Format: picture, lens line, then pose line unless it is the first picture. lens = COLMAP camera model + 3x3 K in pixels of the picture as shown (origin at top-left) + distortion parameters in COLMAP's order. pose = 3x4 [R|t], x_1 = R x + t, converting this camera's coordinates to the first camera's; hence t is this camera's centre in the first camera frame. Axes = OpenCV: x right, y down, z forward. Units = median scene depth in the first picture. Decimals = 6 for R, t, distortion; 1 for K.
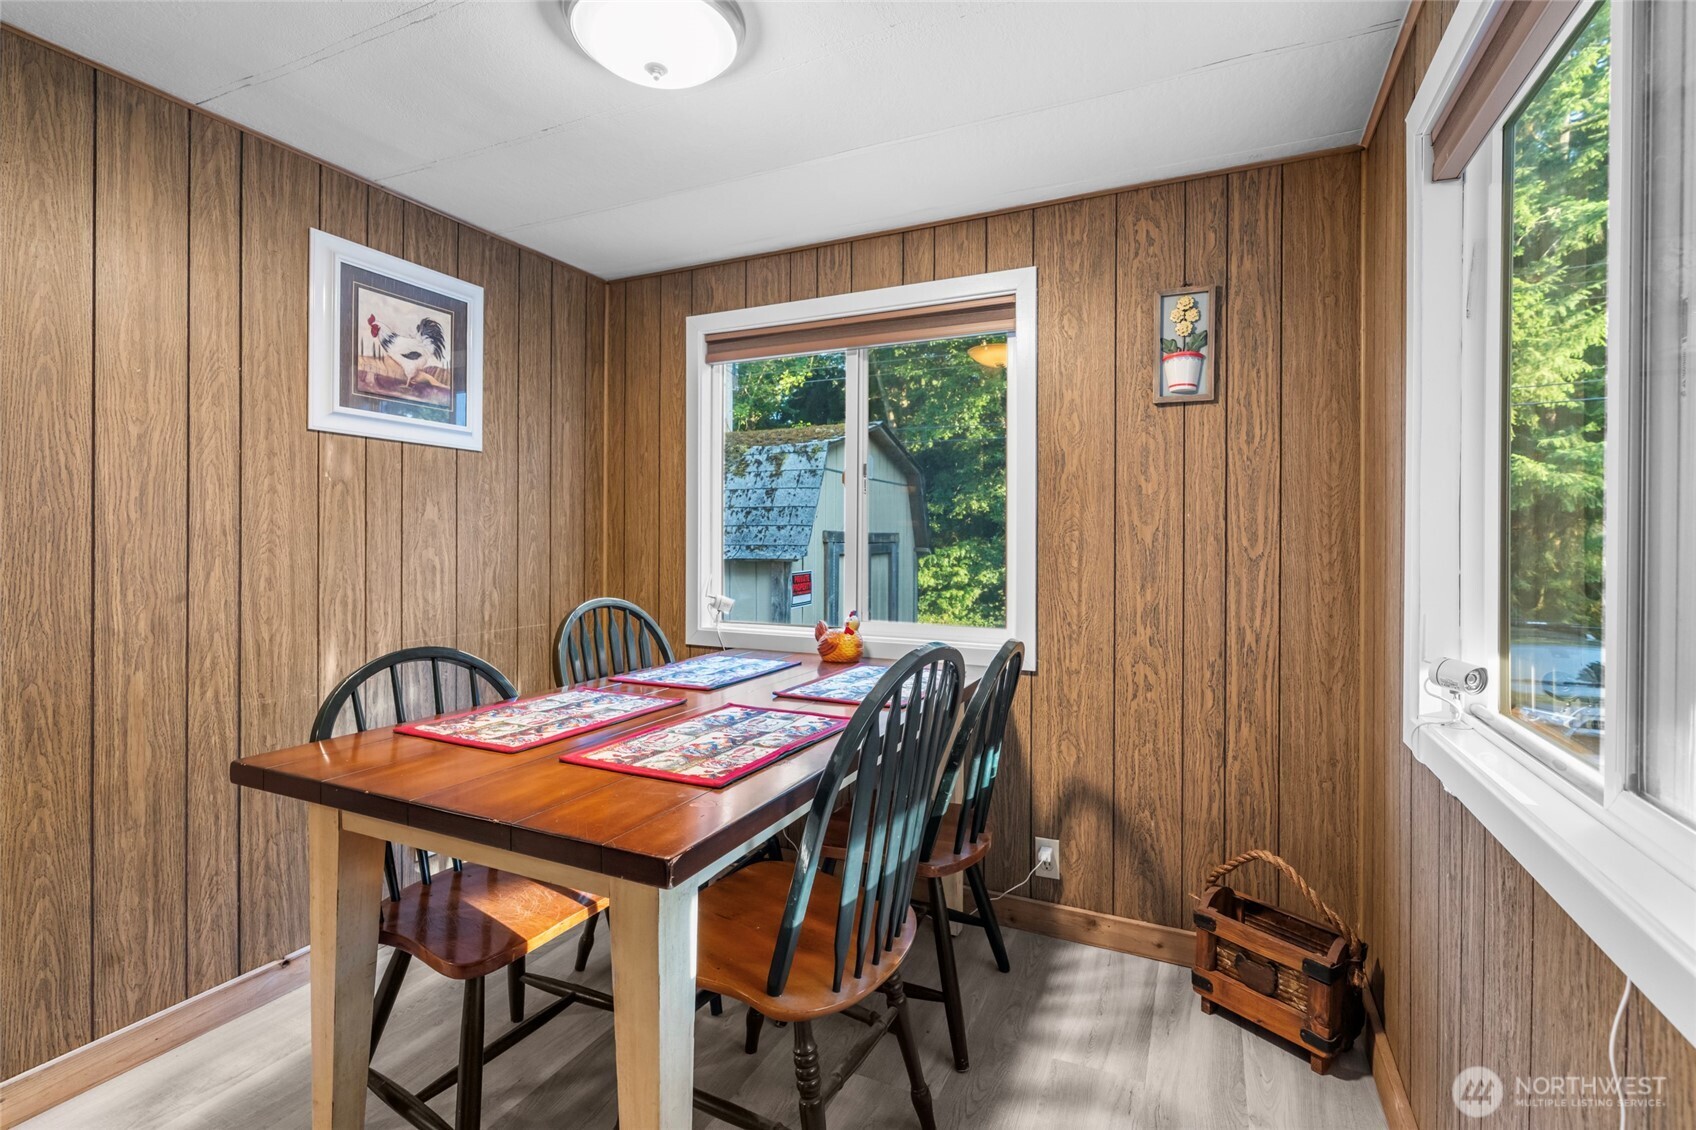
lens RADIAL K [[766.1, 0, 848.6], [0, 766.1, 540.2], [0, 0, 1]] dist [-0.004749, 0.002195]
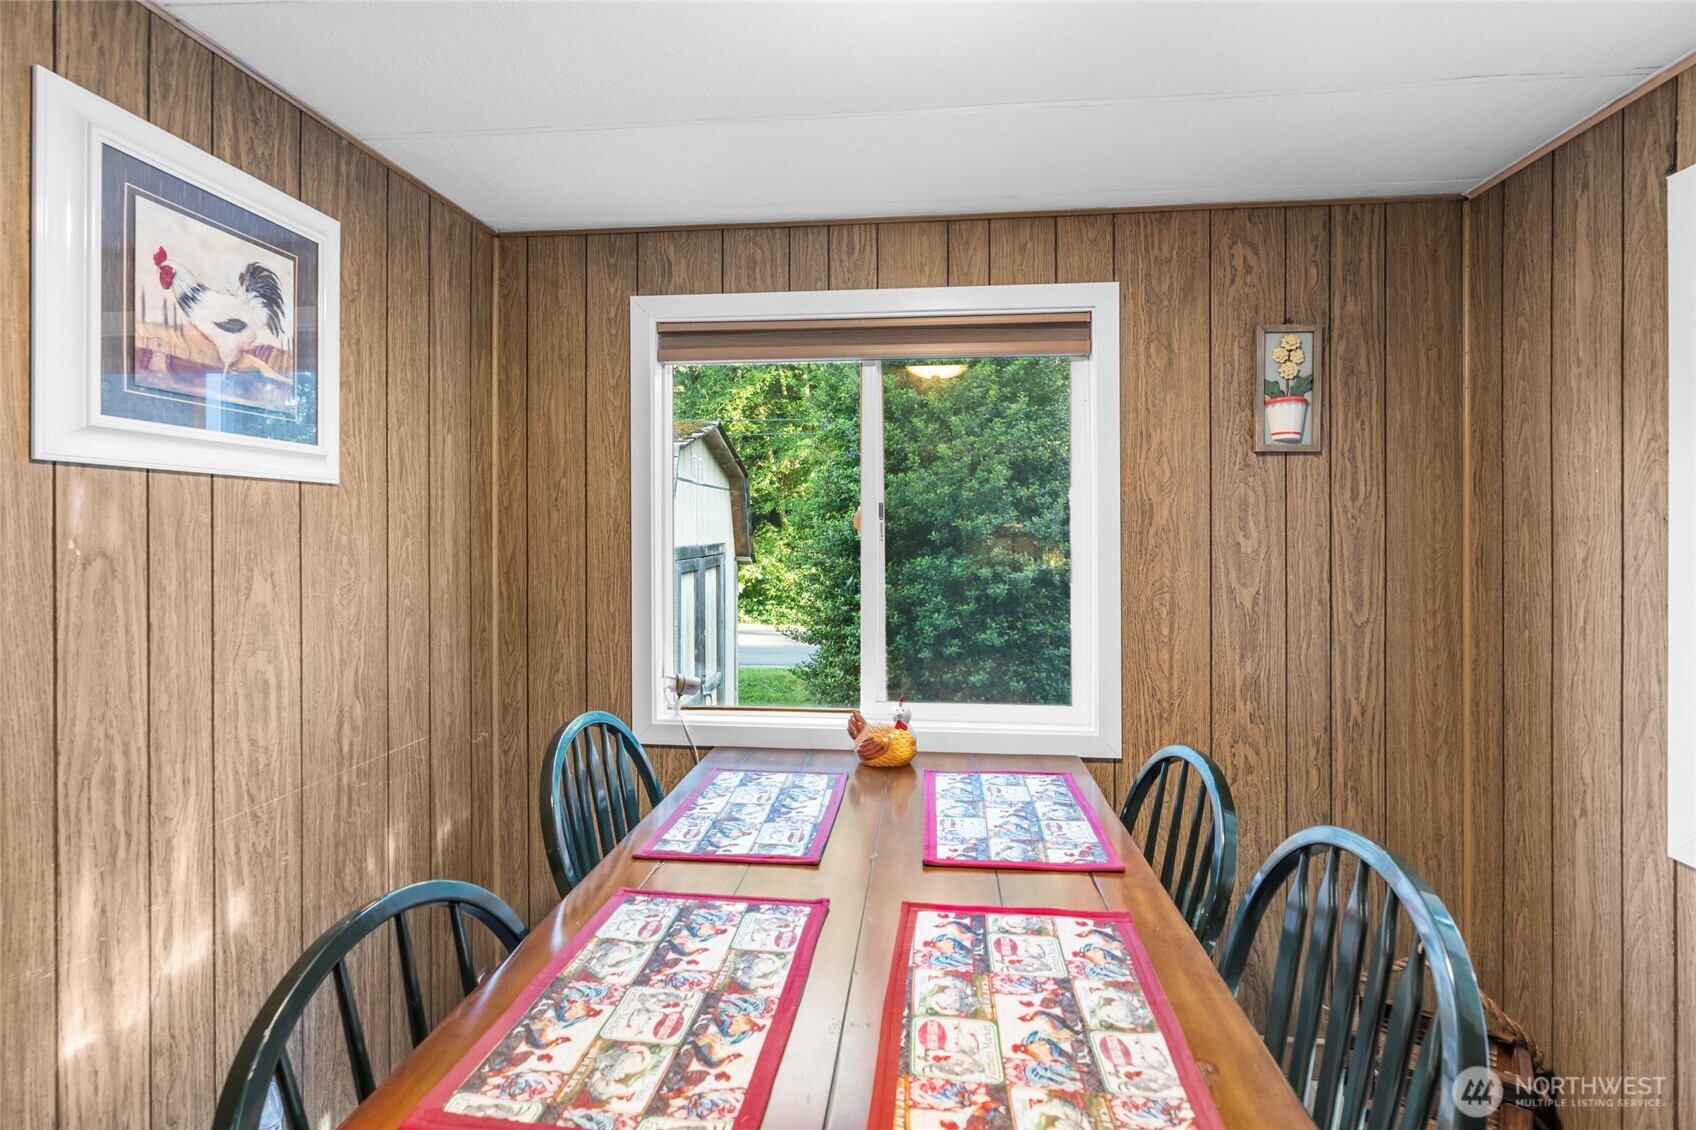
lens RADIAL K [[766.1, 0, 854.0], [0, 766.1, 529.4], [0, 0, 1]] dist [-0.004749, 0.002195]
pose [[0.942428, -0.004433, 0.334380, -0.332785], [0.004372, 0.999990, 0.000935, -0.088754], [-0.334381, 0.000581, 0.942438, 0.309829]]
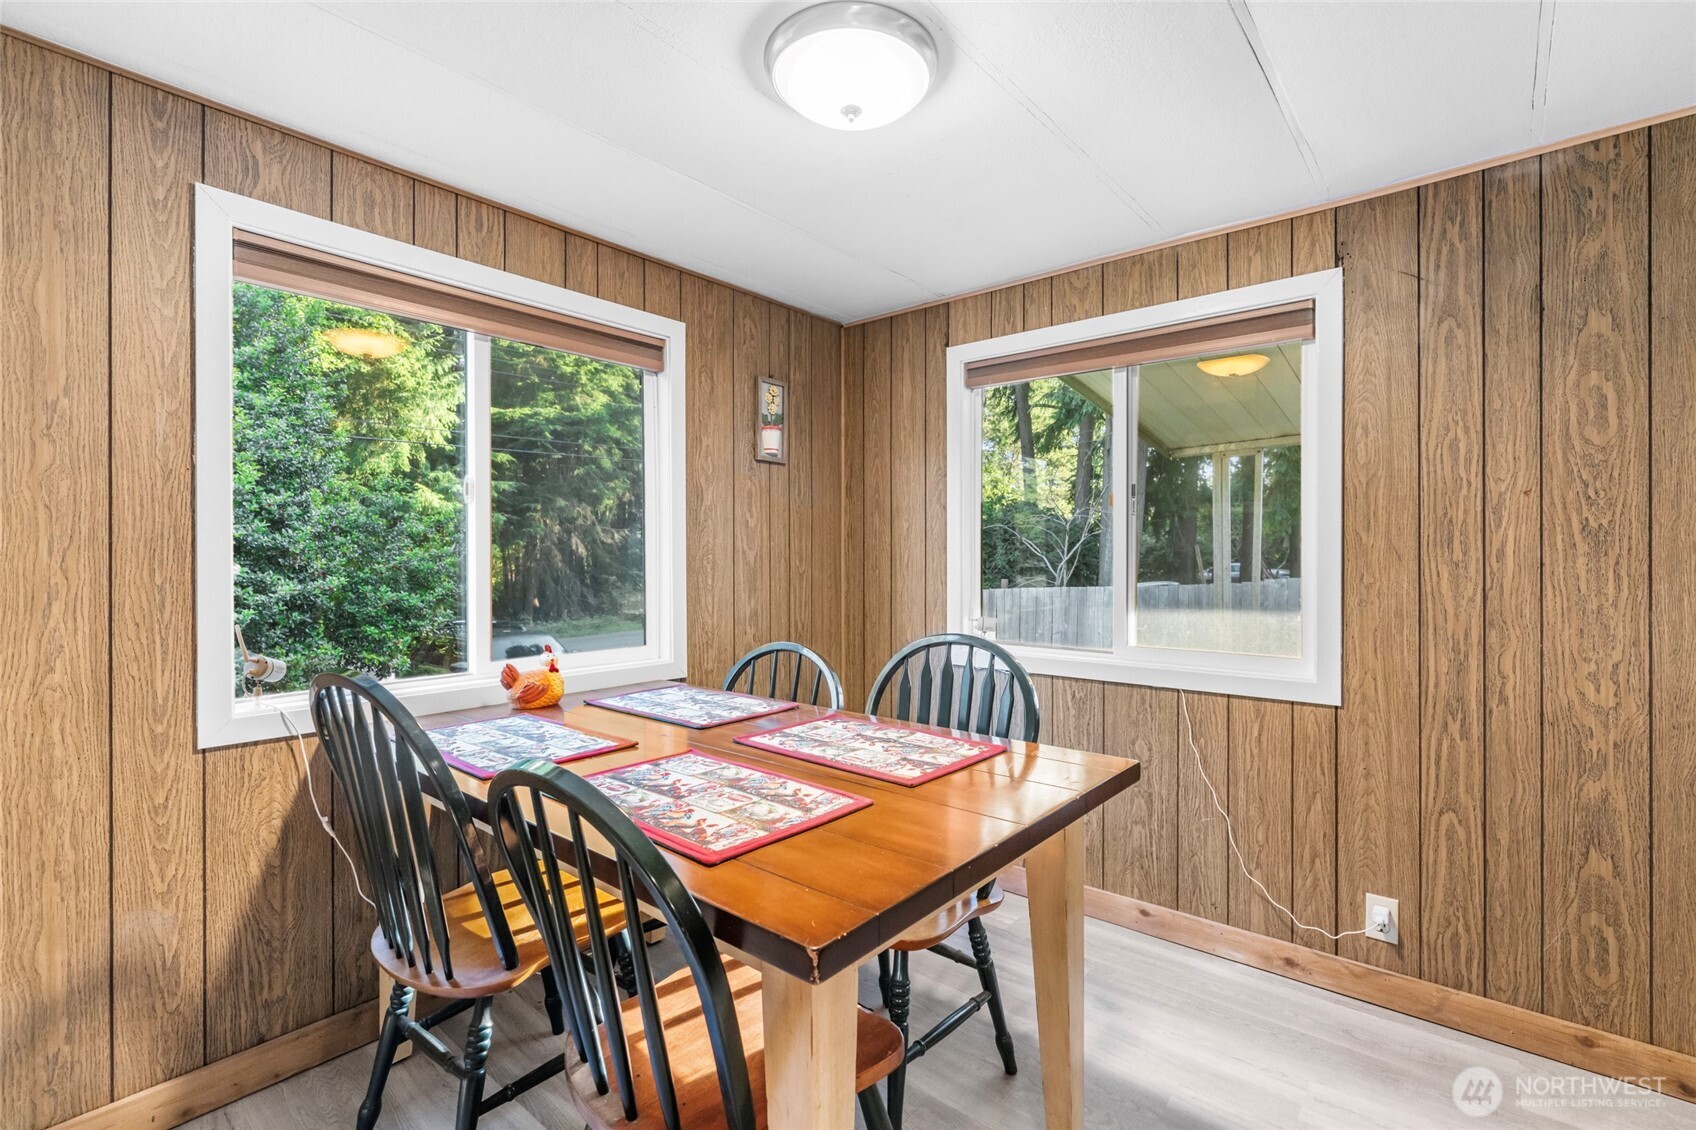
lens RADIAL K [[766.1, 0, 843.3], [0, 766.1, 549.5], [0, 0, 1]] dist [-0.004749, 0.002195]
pose [[0.264463, 0.005328, 0.964381, -0.829148], [0.002731, 0.999977, -0.006273, -0.012406], [-0.964392, 0.004292, 0.264442, 0.491679]]
